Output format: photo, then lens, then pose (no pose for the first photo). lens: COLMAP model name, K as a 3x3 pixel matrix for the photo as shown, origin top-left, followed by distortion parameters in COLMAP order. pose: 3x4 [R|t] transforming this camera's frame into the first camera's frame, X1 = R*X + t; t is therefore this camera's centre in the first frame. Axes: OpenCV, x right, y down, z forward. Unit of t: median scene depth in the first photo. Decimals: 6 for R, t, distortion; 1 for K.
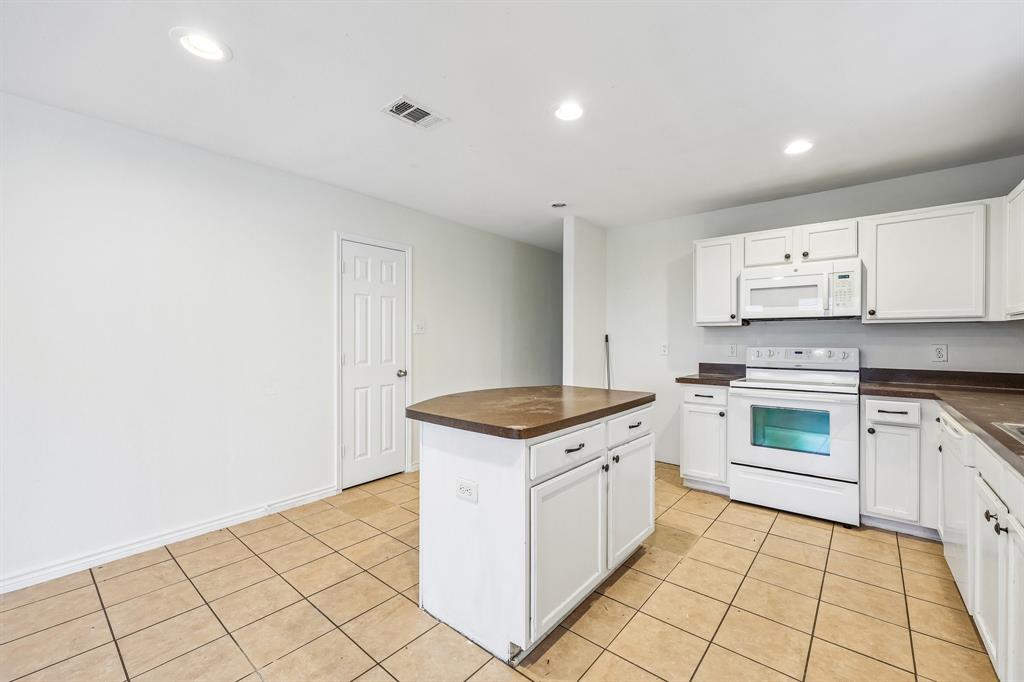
lens RADIAL K [[420.4, 0, 513.0], [0, 420.4, 339.9], [0, 0, 1]] dist [-0.002461, -0.000023]
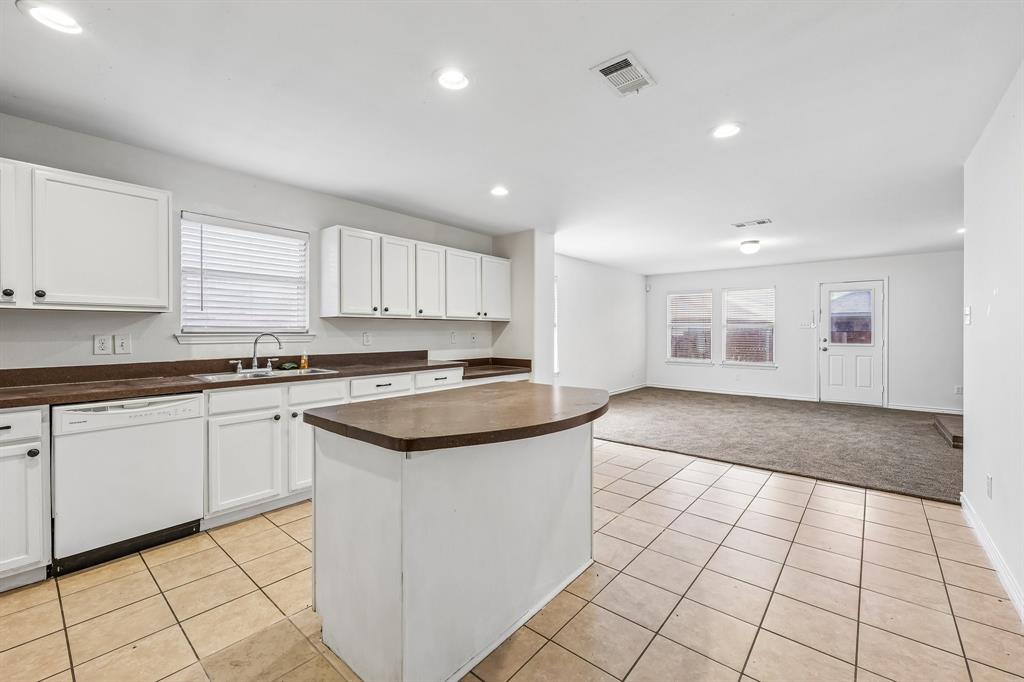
lens RADIAL K [[420.4, 0, 518.8], [0, 420.4, 334.6], [0, 0, 1]] dist [-0.002461, -0.000023]
pose [[-0.999939, 0.002235, -0.010844, 0.005899], [0.002098, 0.999918, 0.012619, 0.002901], [0.010872, 0.012596, -0.999862, 2.209494]]
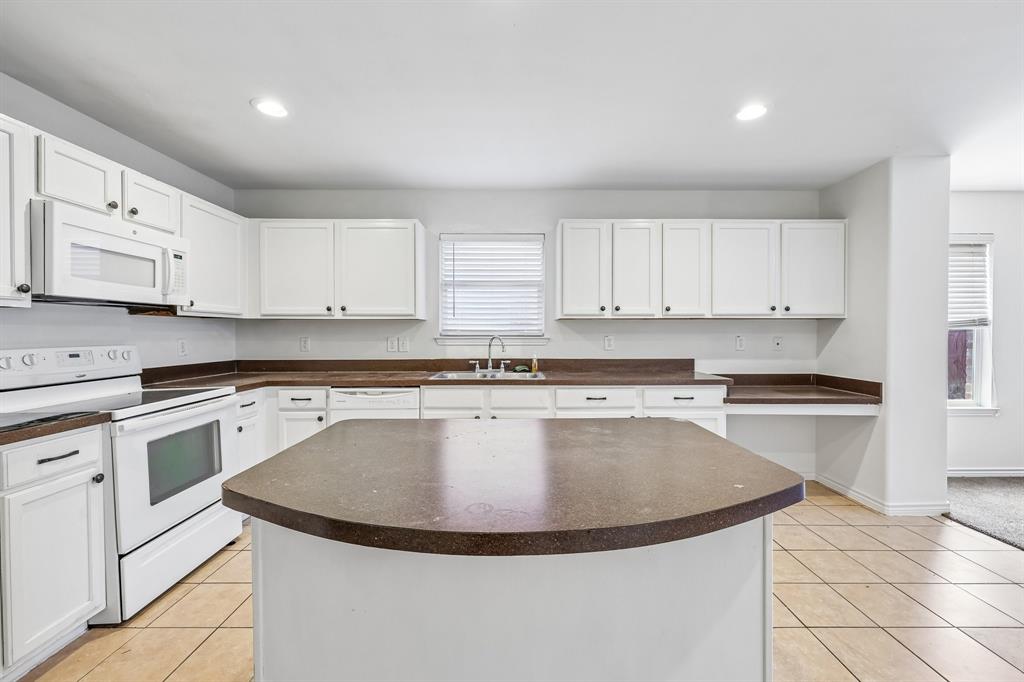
lens RADIAL K [[420.4, 0, 512.9], [0, 420.4, 338.2], [0, 0, 1]] dist [-0.002461, -0.000023]
pose [[-0.646326, -0.008778, 0.763011, -0.397586], [0.005649, 0.999851, 0.016288, -0.003972], [-0.763040, 0.014838, -0.646180, 1.614489]]
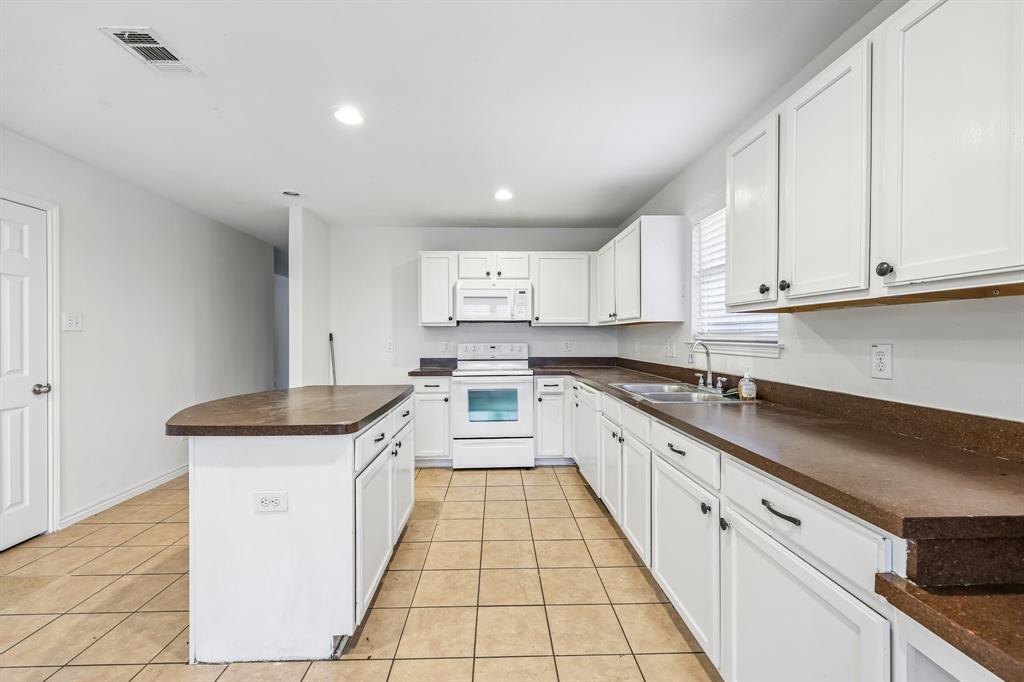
lens RADIAL K [[420.4, 0, 507.8], [0, 420.4, 340.5], [0, 0, 1]] dist [-0.002461, -0.000023]
pose [[0.745901, -0.008169, 0.666006, -0.293928], [0.005862, 0.999967, 0.005700, 0.002318], [-0.666031, -0.000348, 0.745924, -0.027449]]
